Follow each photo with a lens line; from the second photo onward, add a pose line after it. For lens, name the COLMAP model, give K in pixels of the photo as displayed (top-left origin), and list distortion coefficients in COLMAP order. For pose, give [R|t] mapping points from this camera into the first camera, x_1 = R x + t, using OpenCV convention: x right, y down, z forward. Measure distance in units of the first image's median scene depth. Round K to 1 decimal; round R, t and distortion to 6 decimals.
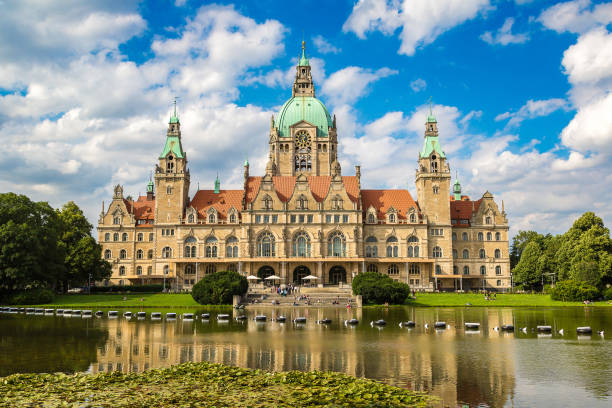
lens RADIAL K [[604.0, 0, 305.6], [0, 604.0, 204.4], [0, 0, 1]] dist [0.005522, 0.000993]
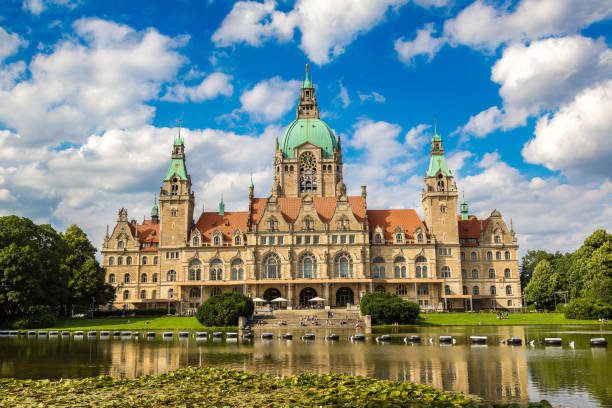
lens RADIAL K [[604.0, 0, 305.6], [0, 604.0, 204.4], [0, 0, 1]] dist [0.005522, 0.000993]
pose [[0.999891, -0.012277, -0.008148, -0.001006], [0.011930, 0.999074, -0.041327, 0.006607], [0.008648, 0.041226, 0.999112, 0.010752]]
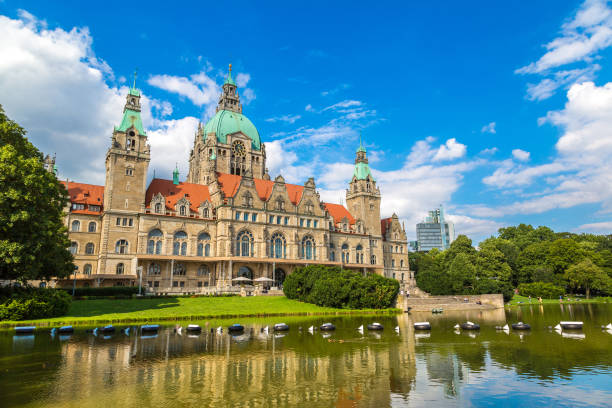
lens RADIAL K [[404.9, 0, 308.0], [0, 404.9, 203.0], [0, 0, 1]] dist [0.029201, 0.000261]
pose [[0.825844, 0.118361, 0.551337, -0.332065], [-0.066833, 0.991377, -0.112720, 0.067134], [-0.559924, 0.056242, 0.826633, 0.418930]]
